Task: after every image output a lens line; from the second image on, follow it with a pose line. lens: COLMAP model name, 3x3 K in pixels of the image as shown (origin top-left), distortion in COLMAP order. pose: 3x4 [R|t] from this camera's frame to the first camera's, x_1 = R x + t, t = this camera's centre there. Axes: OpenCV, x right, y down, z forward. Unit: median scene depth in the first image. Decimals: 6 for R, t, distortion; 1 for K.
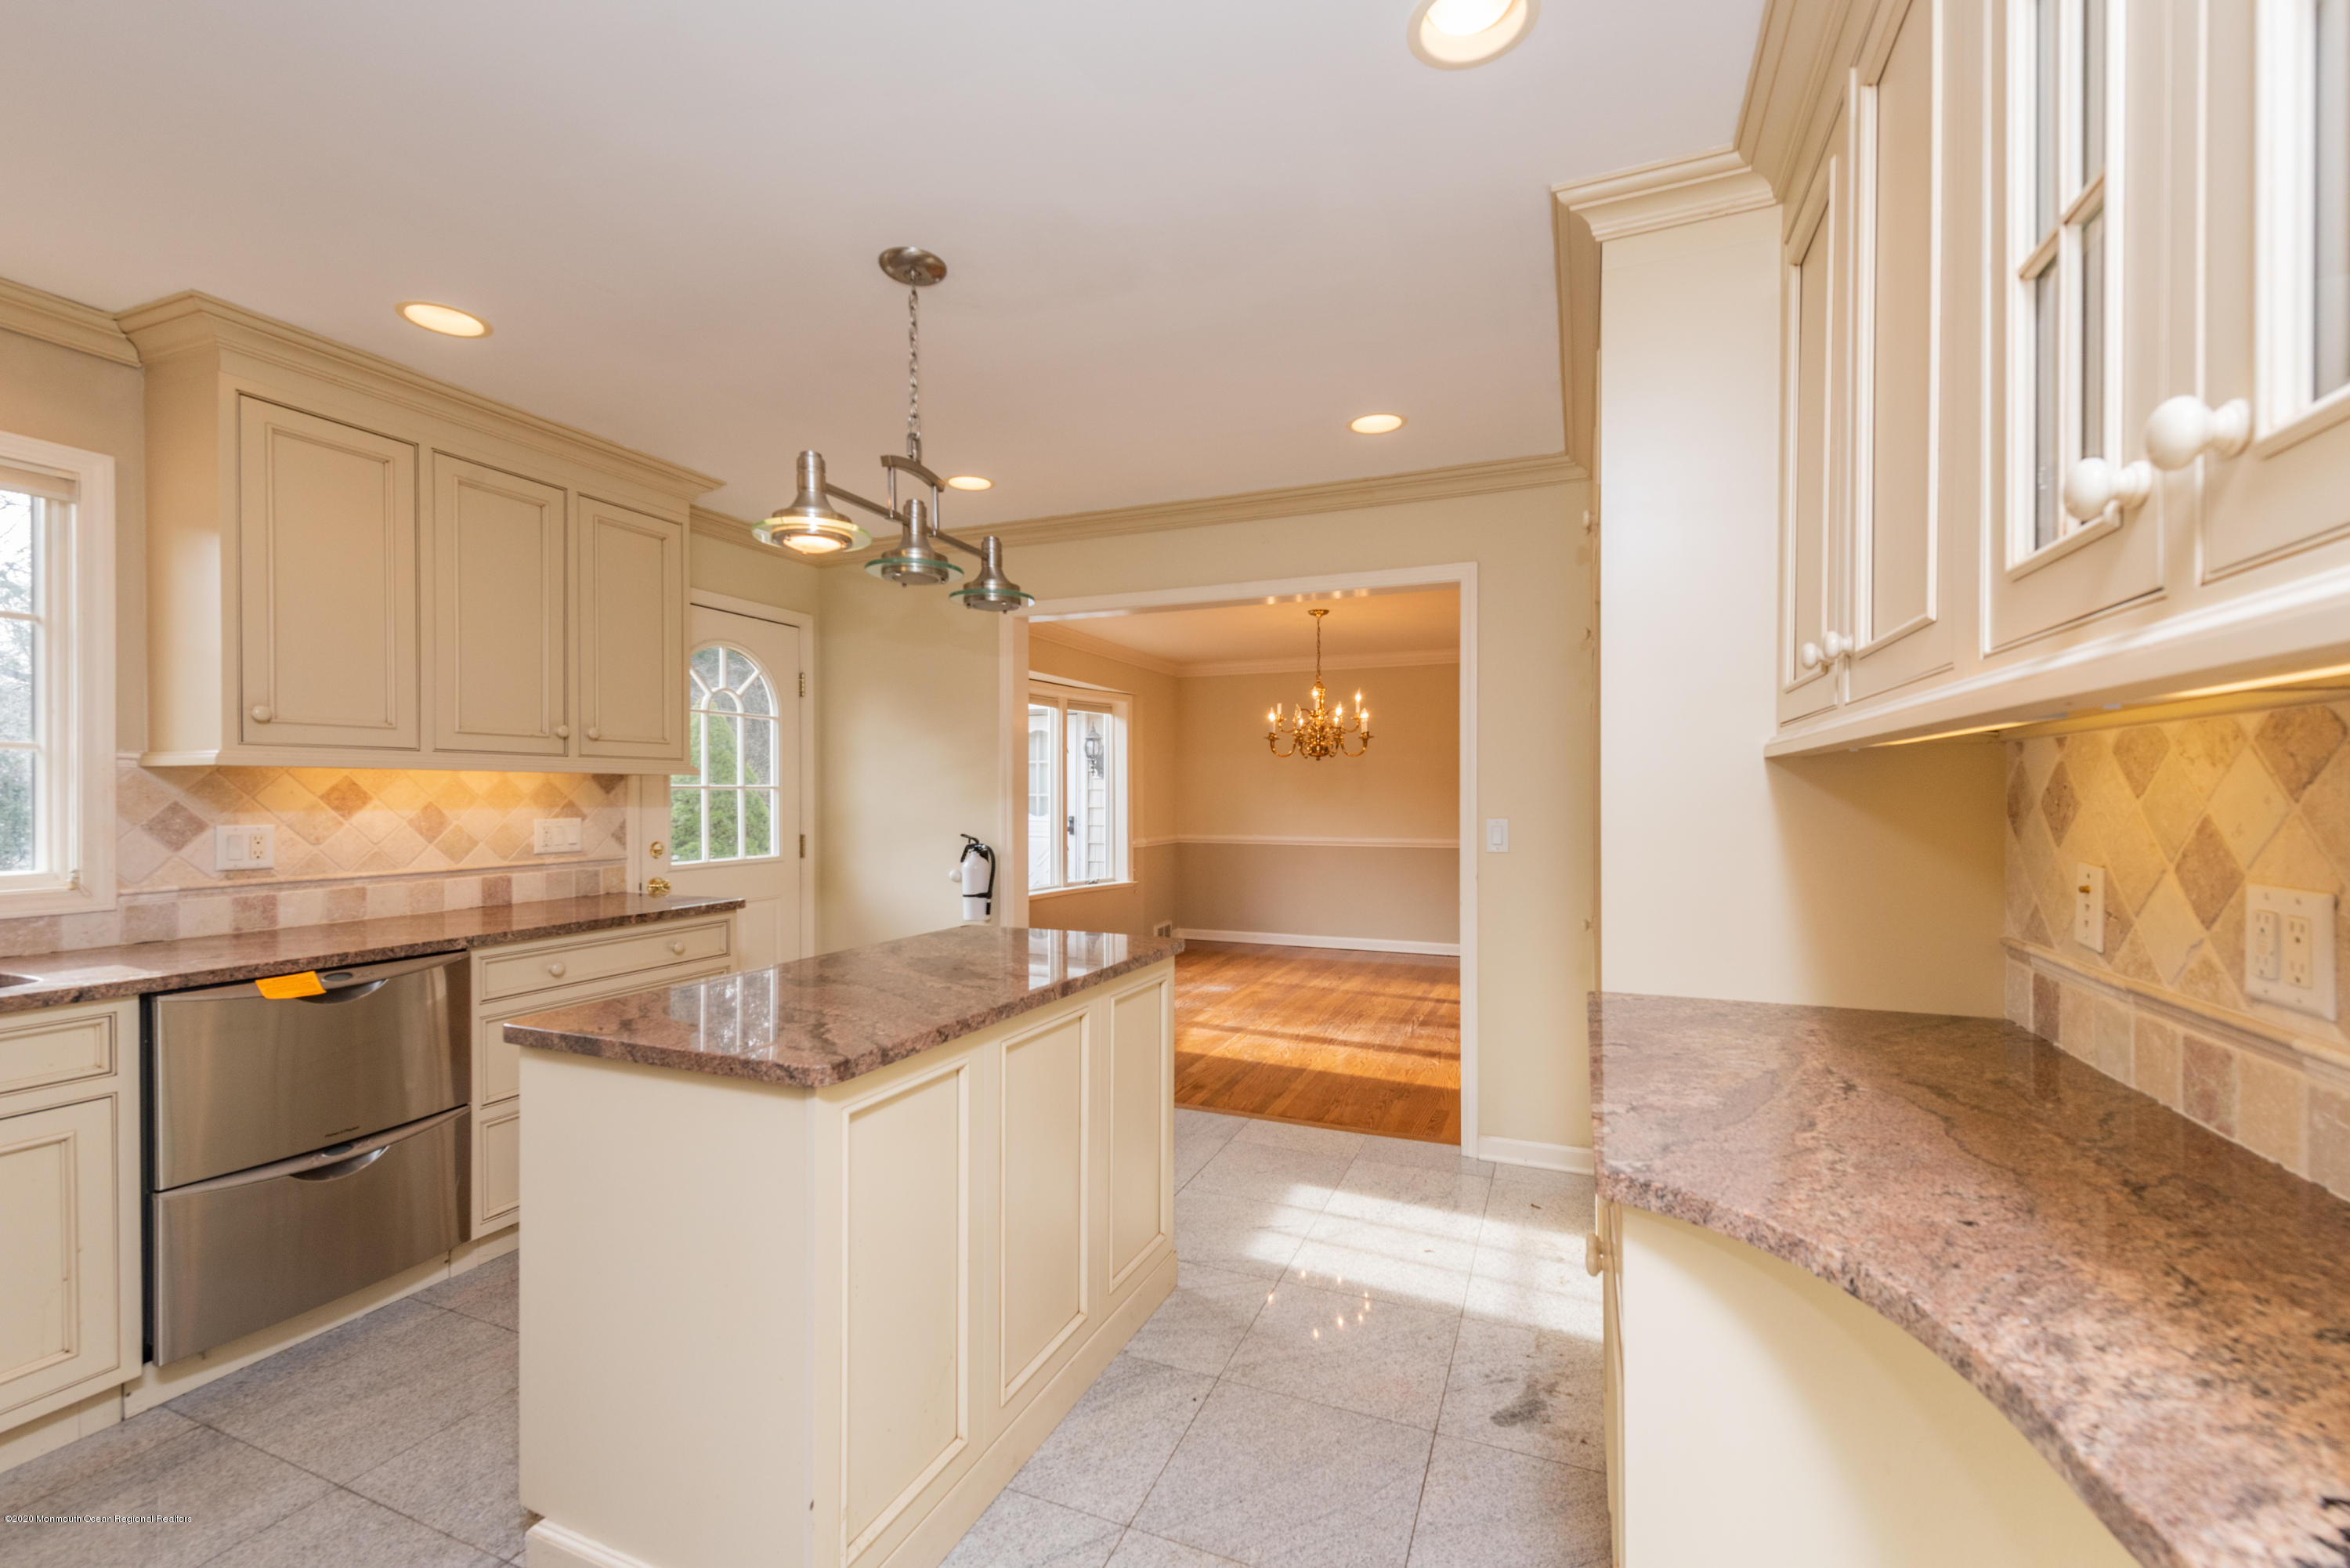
lens RADIAL K [[958.9, 0, 1196.9], [0, 958.9, 796.7], [0, 0, 1]] dist [0.000610, -0.000042]
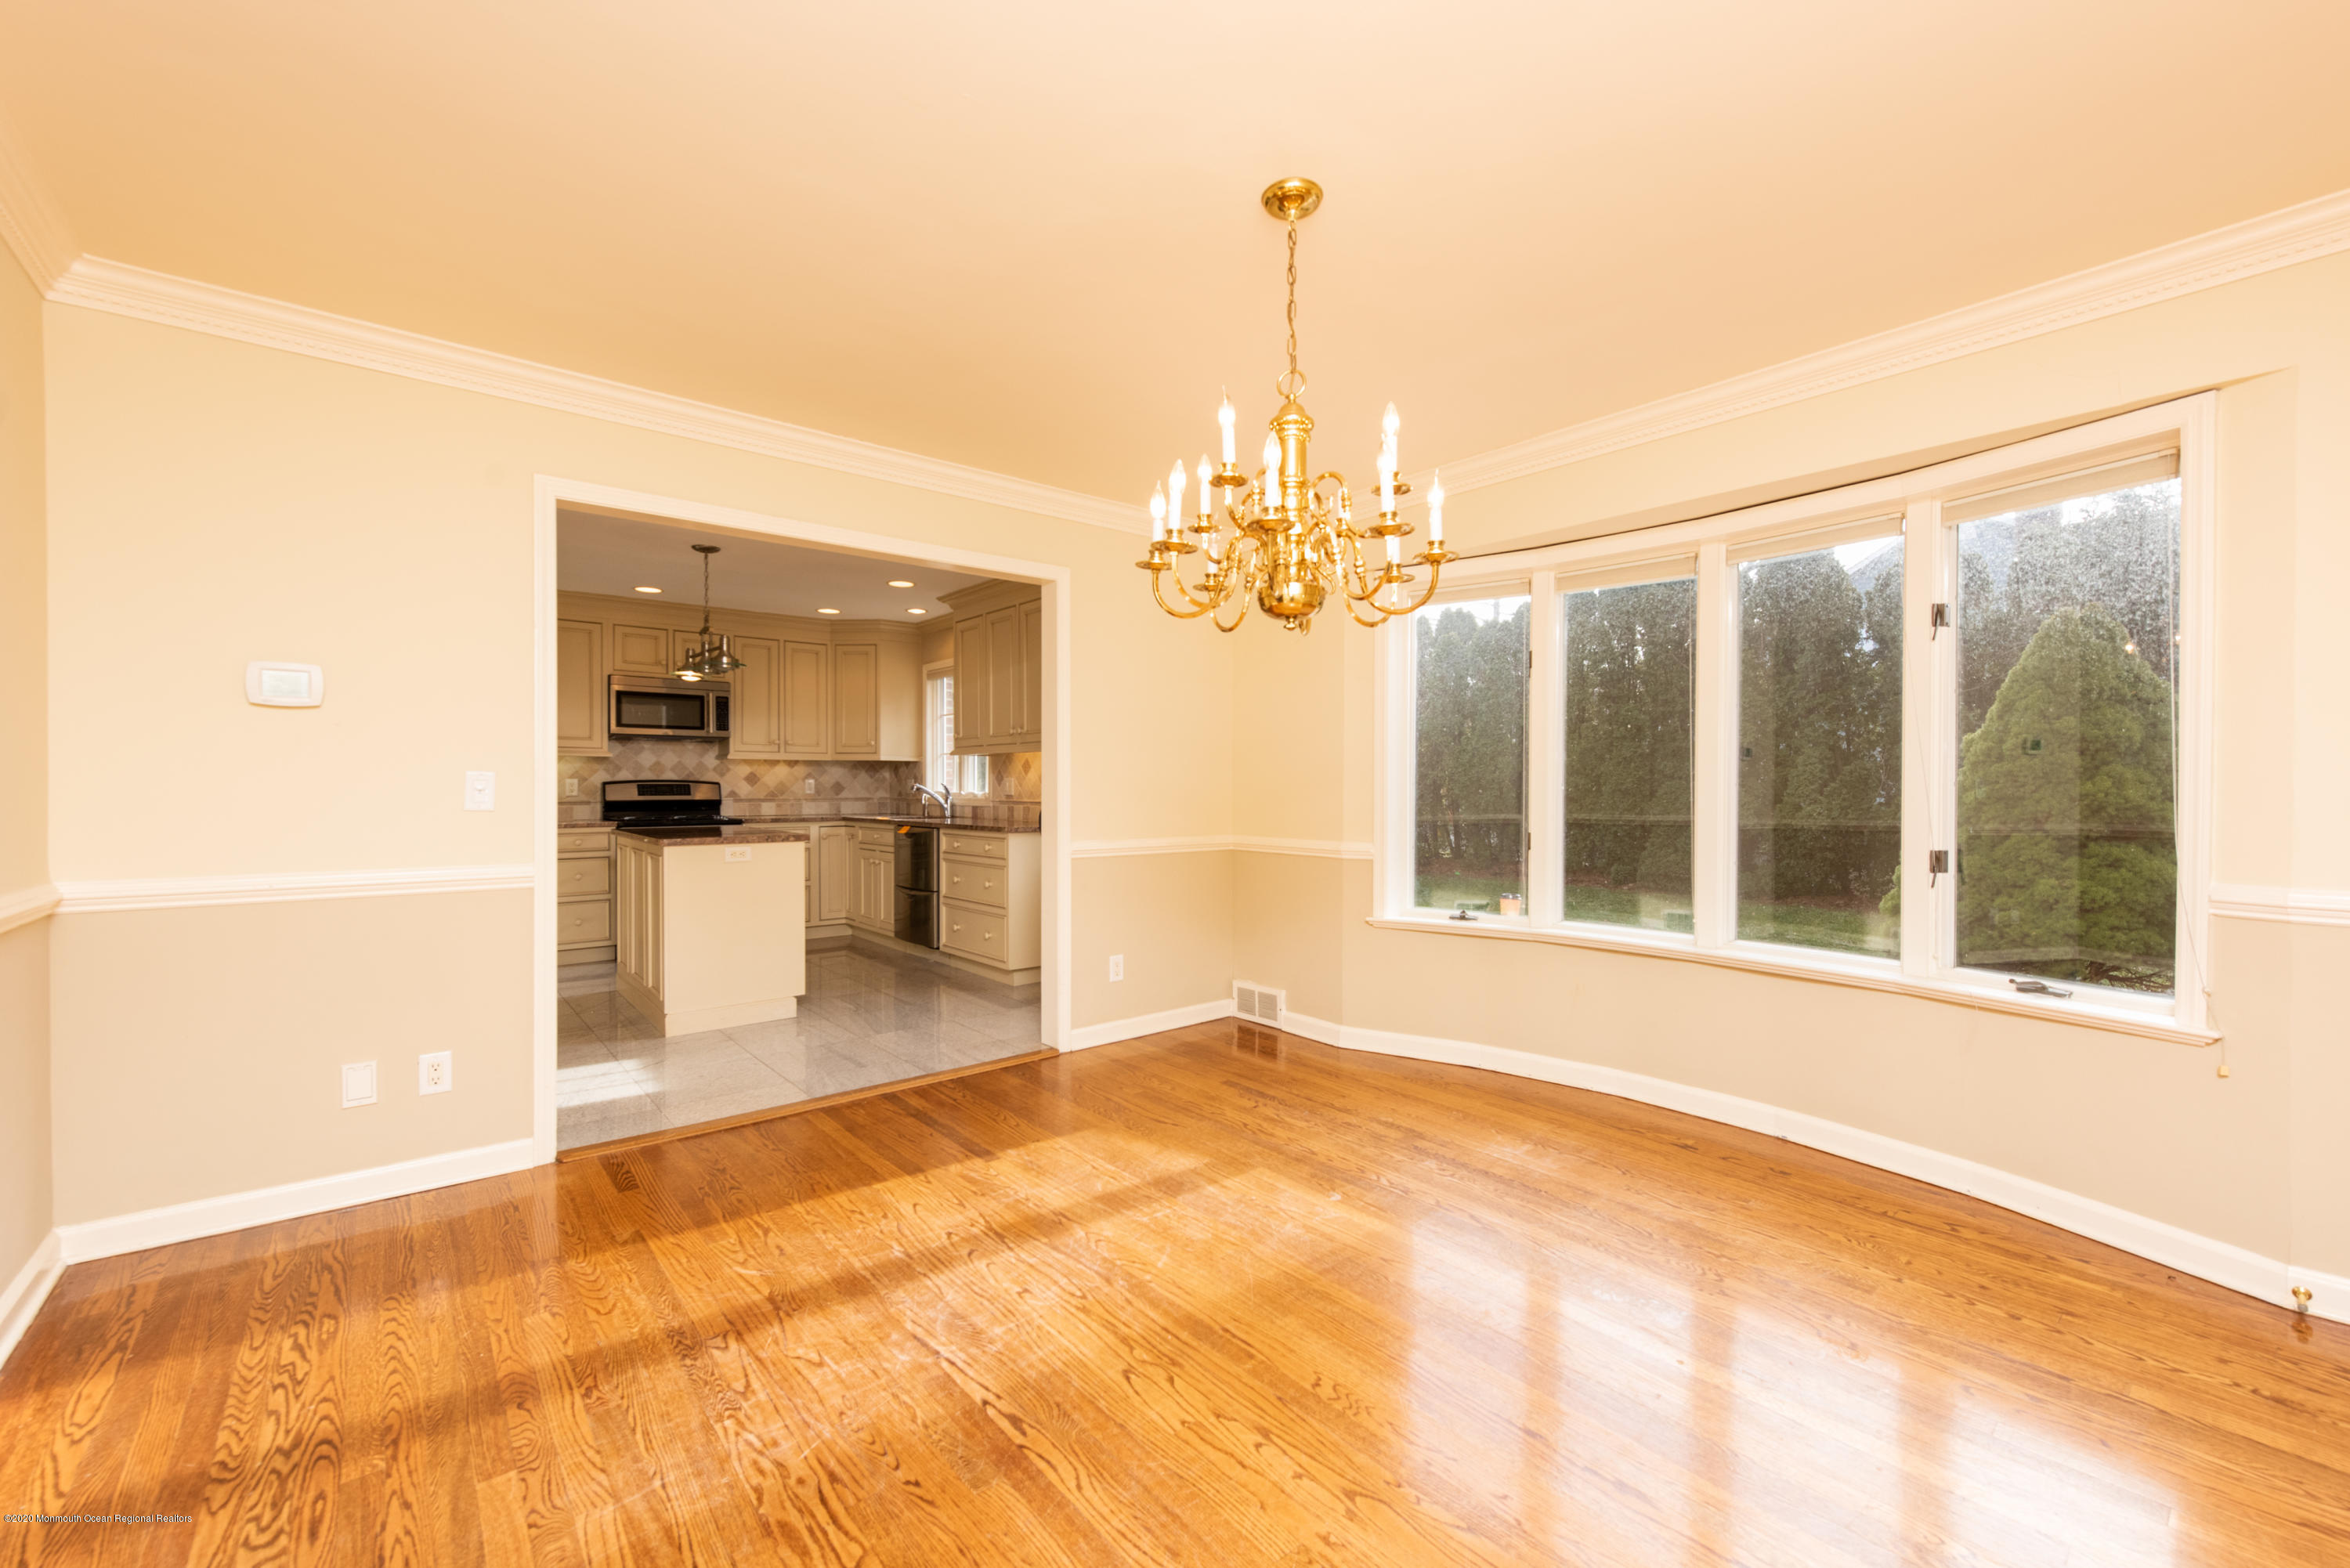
lens RADIAL K [[936.6, 0, 1146.1], [0, 936.6, 788.8], [0, 0, 1]] dist [0.014826, -0.000227]
pose [[-0.481220, 0.004199, -0.876590, 0.872383], [-0.006428, 0.999945, 0.008319, 0.029140], [0.876576, 0.009638, -0.481166, 2.138255]]
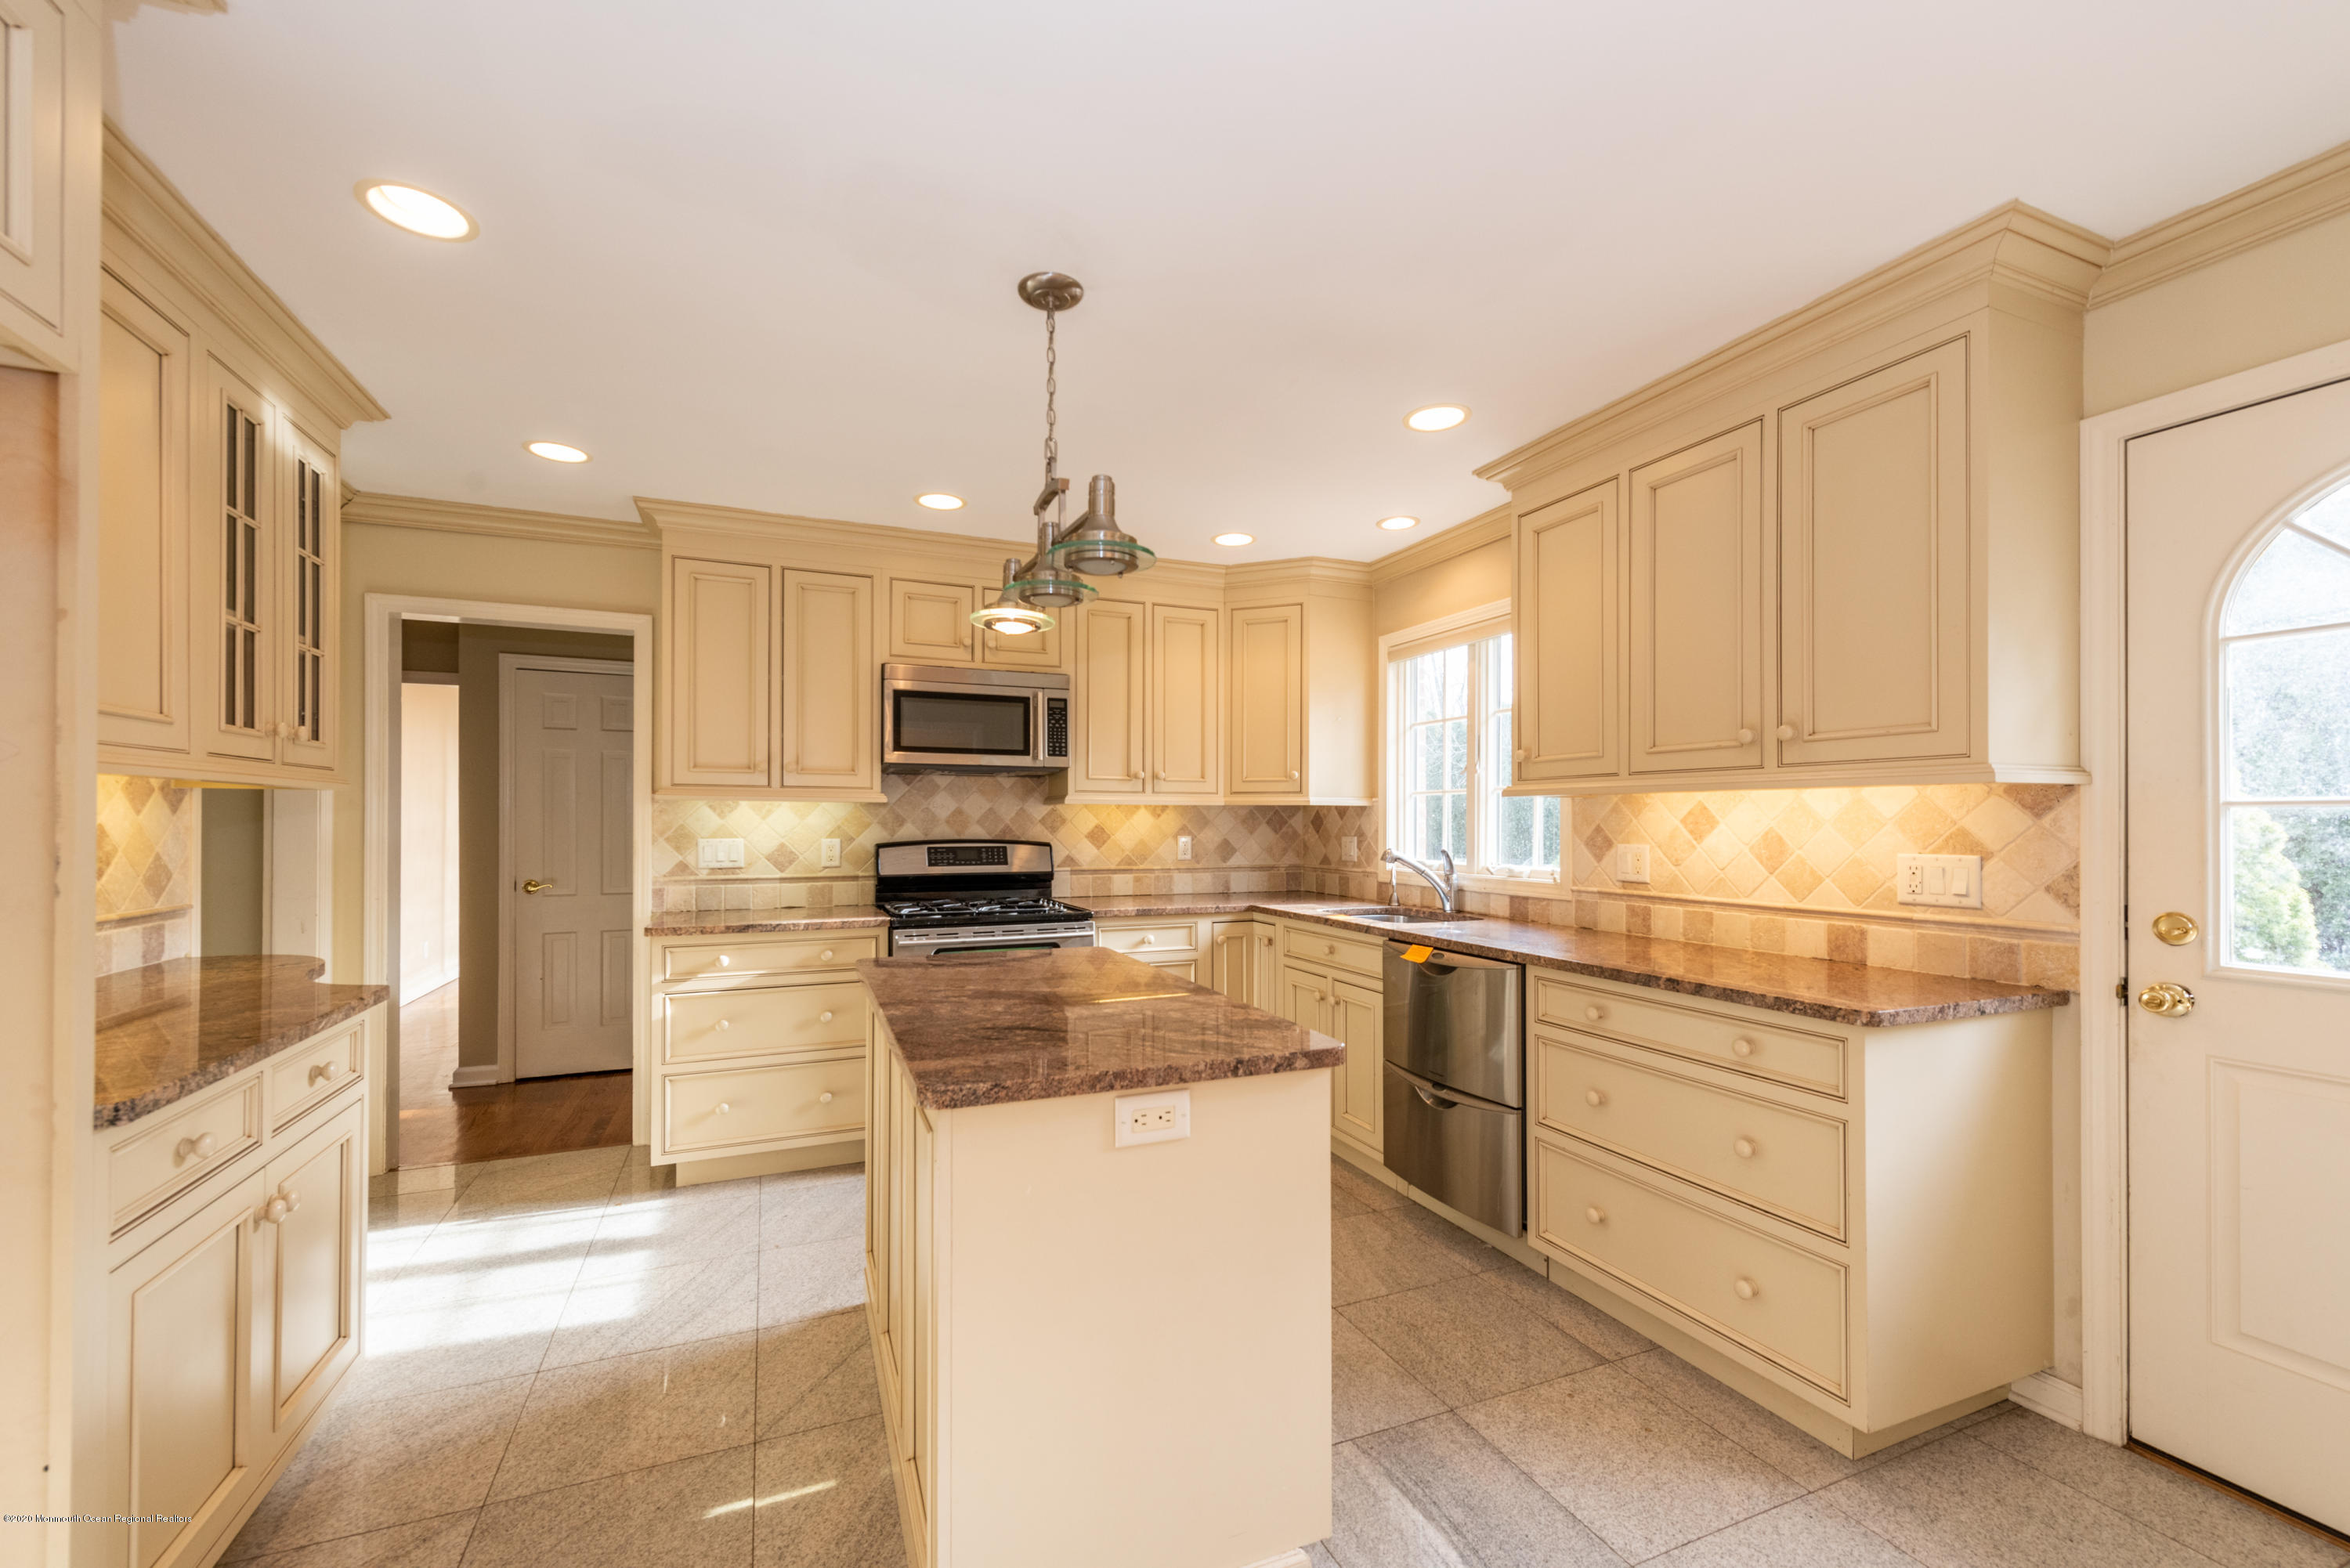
lens RADIAL K [[936.6, 0, 1146.1], [0, 936.6, 788.8], [0, 0, 1]] dist [0.014826, -0.000227]
pose [[-0.718439, -0.028313, -0.695014, 0.214818], [-0.008217, 0.999447, -0.032222, 0.002646], [0.695542, -0.017438, -0.718274, 1.200170]]
